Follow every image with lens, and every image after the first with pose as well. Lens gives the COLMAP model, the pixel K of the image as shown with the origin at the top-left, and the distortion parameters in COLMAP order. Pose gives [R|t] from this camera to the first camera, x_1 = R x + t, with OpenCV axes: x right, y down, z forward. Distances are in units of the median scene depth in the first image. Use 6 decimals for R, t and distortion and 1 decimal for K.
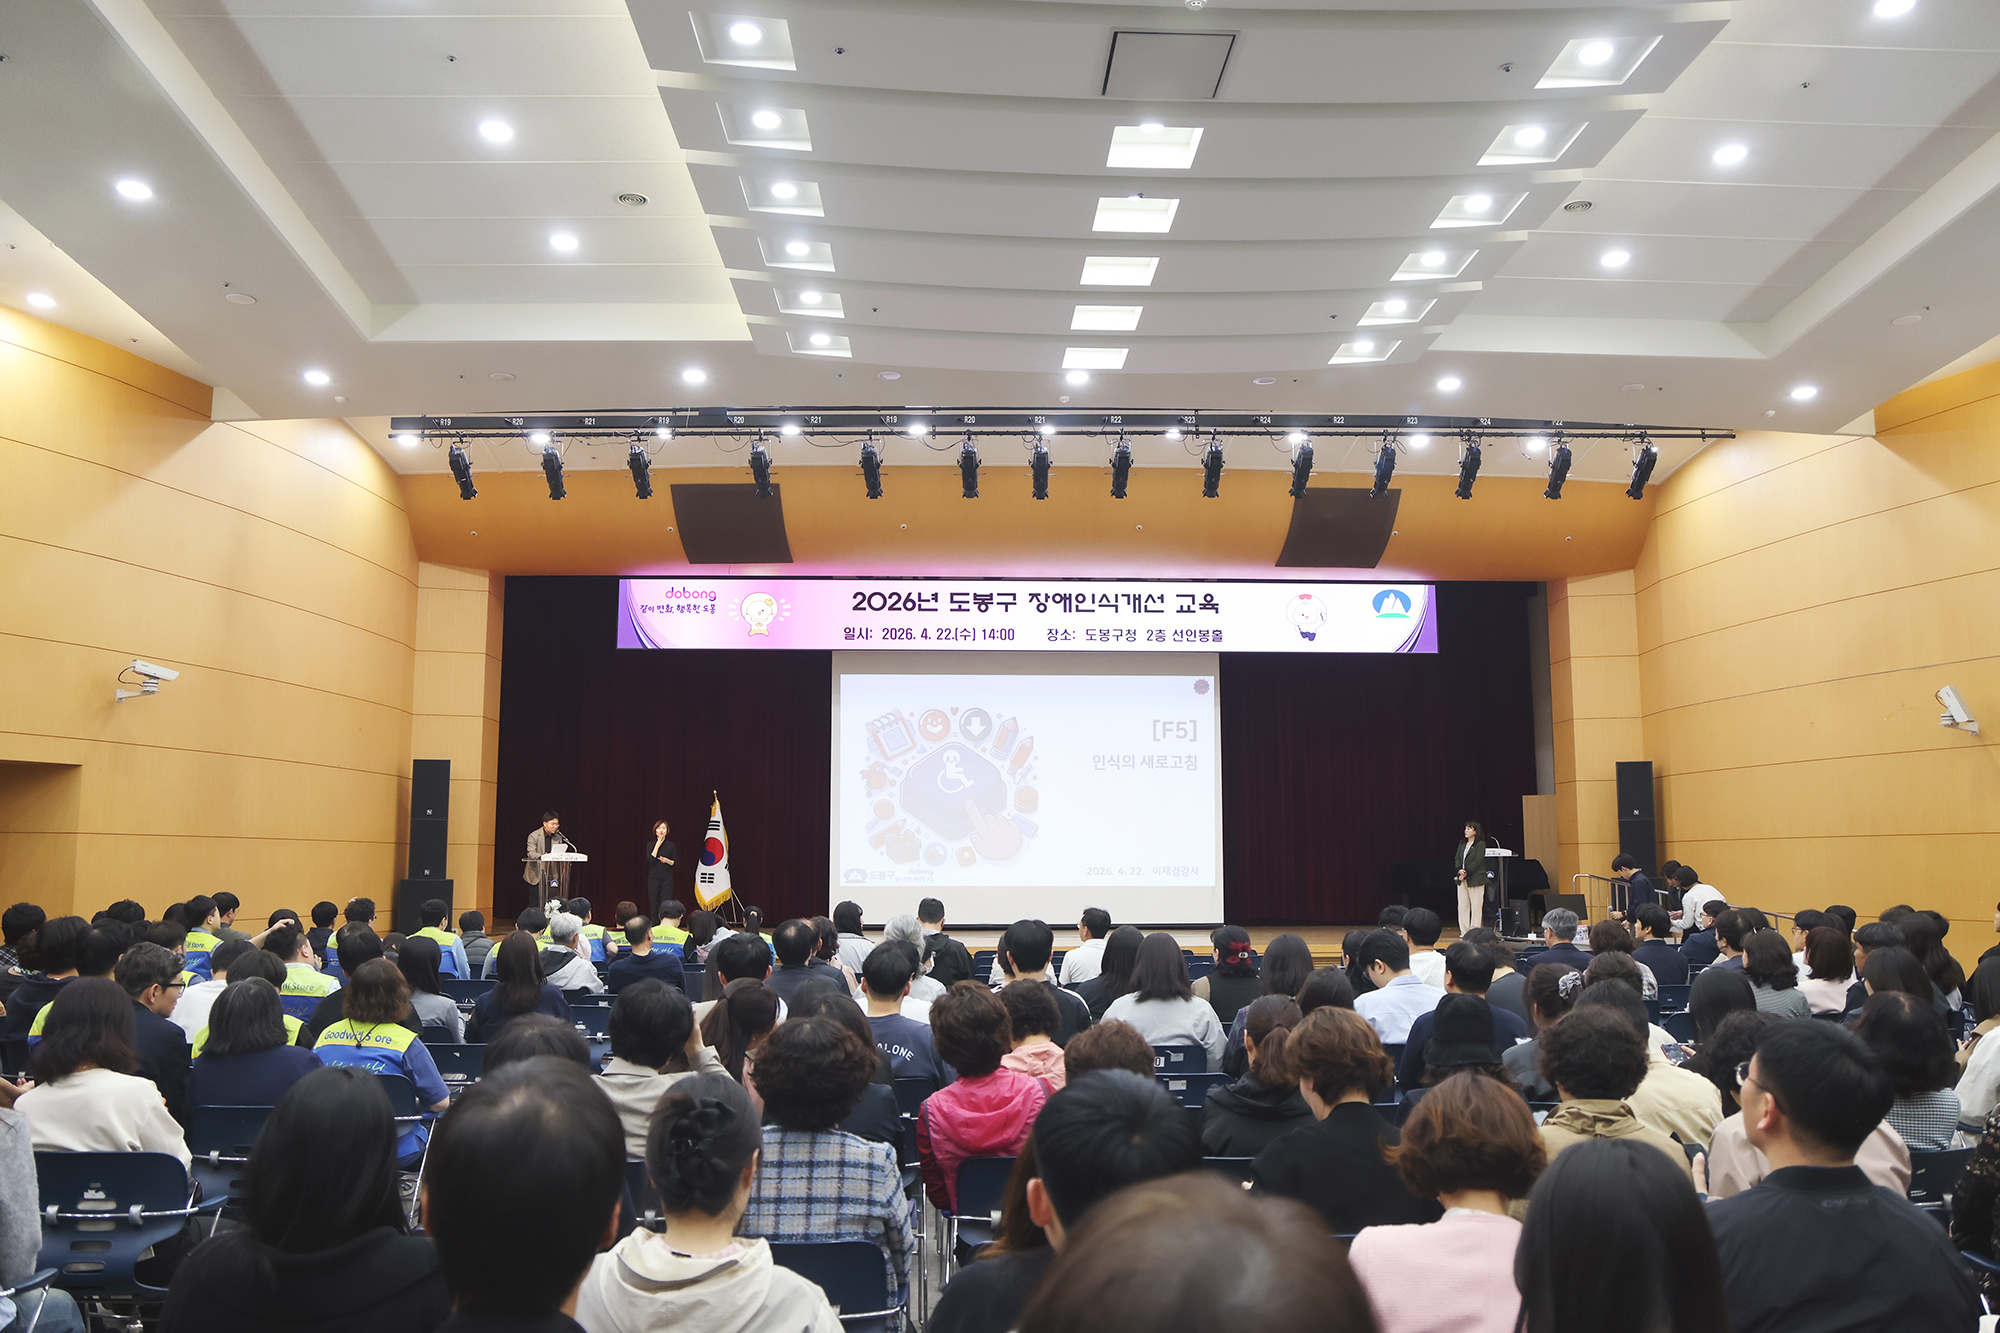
lens RADIAL K [[1454.7, 0, 1000.0], [0, 1454.7, 666.5], [0, 0, 1]] dist [-0.006352, -0.001412]
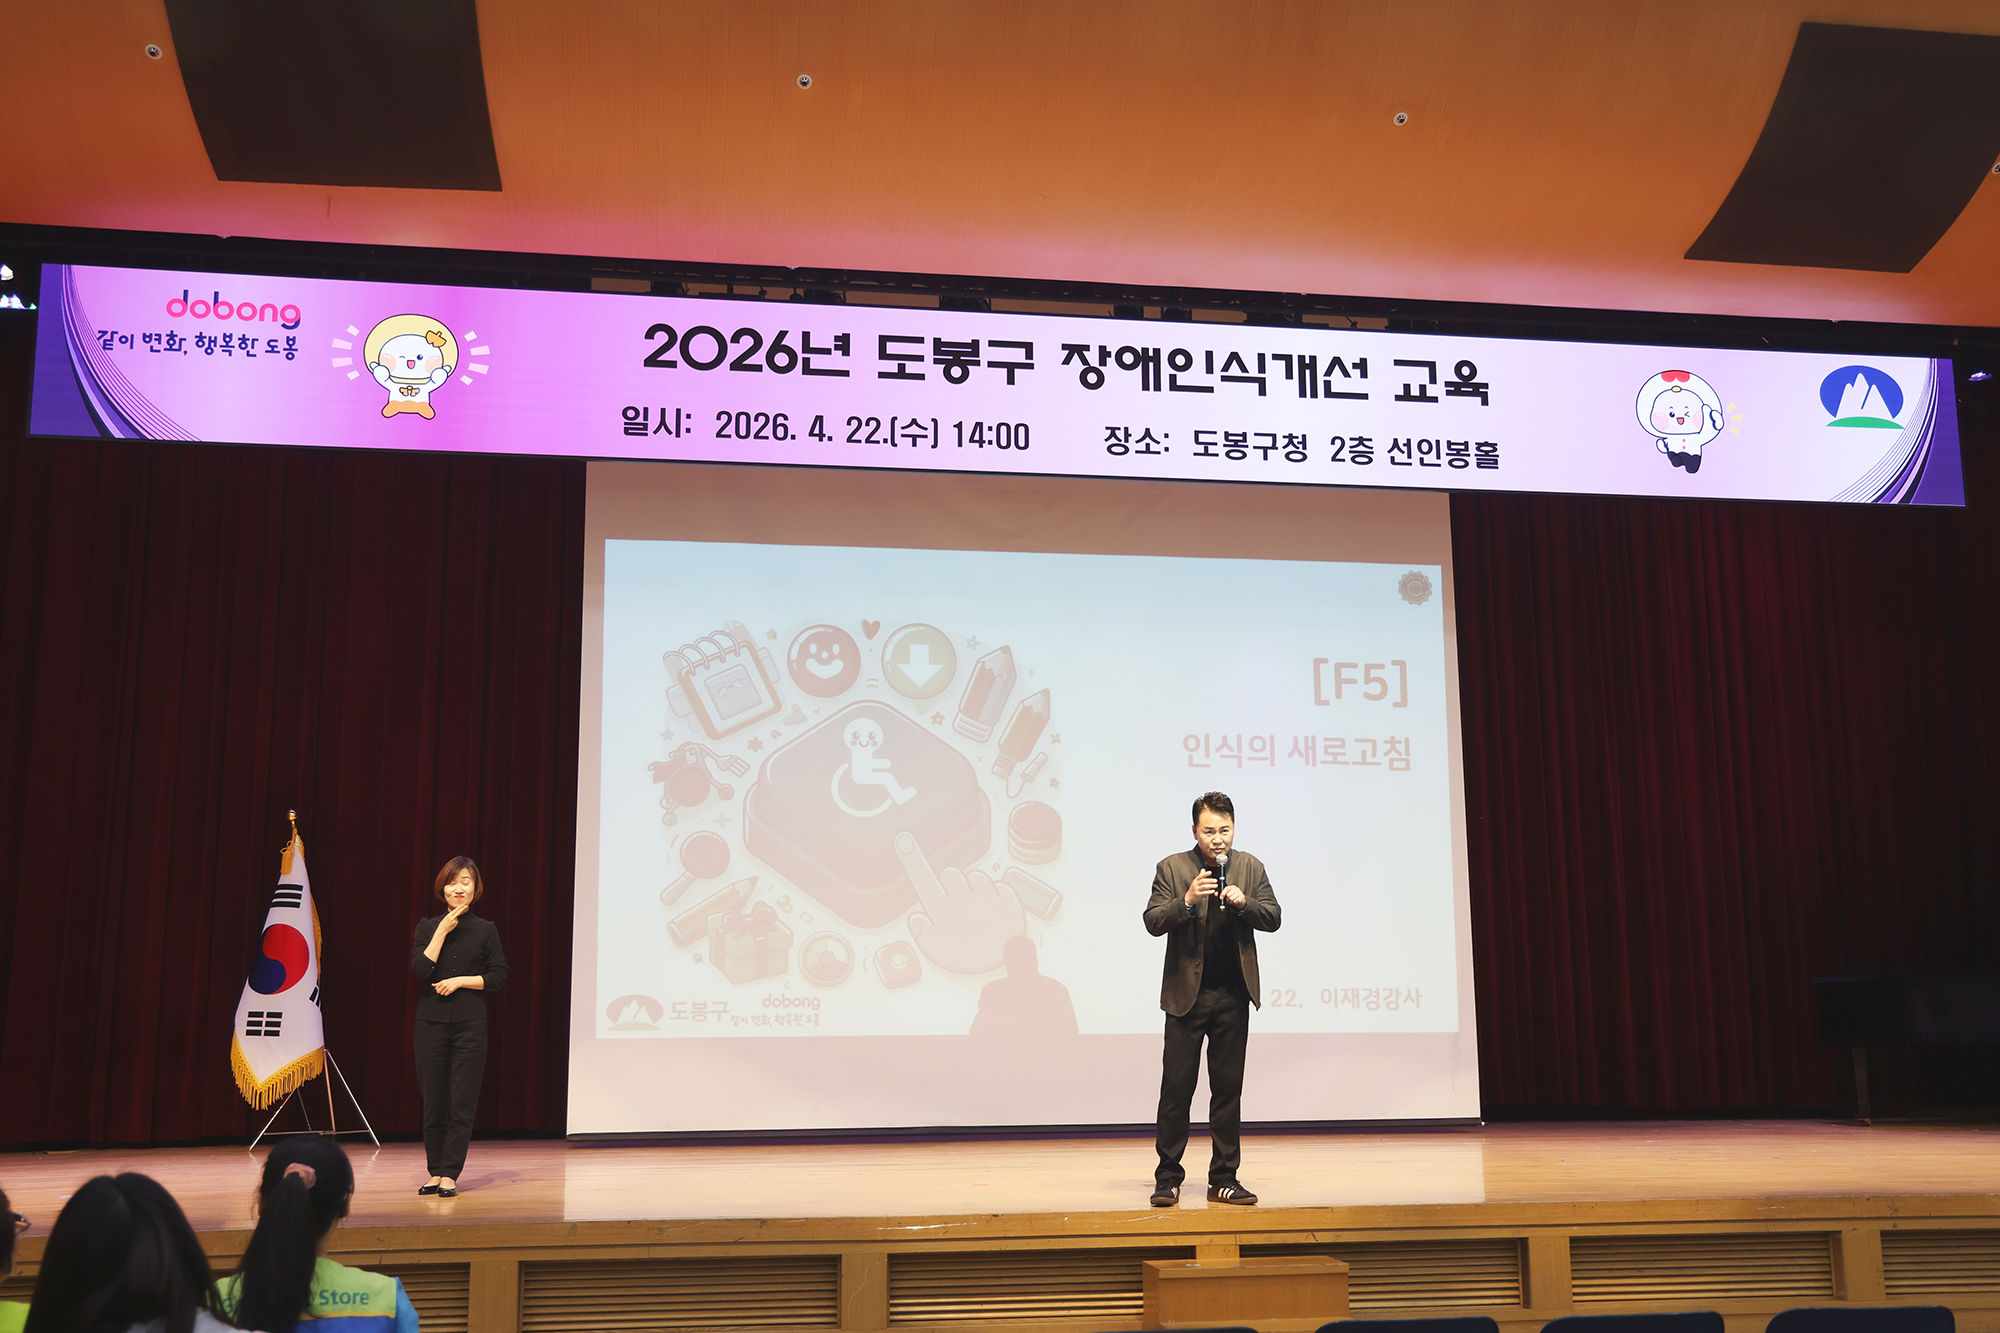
lens RADIAL K [[1942.1, 0, 994.8], [0, 1942.1, 652.0], [0, 0, 1]] dist [0.052528, 0.013612]
pose [[0.992814, 0.016657, 0.118499, -0.066255], [-0.011191, 0.998849, -0.046644, 0.067212], [-0.119140, 0.044983, 0.991858, 0.440123]]
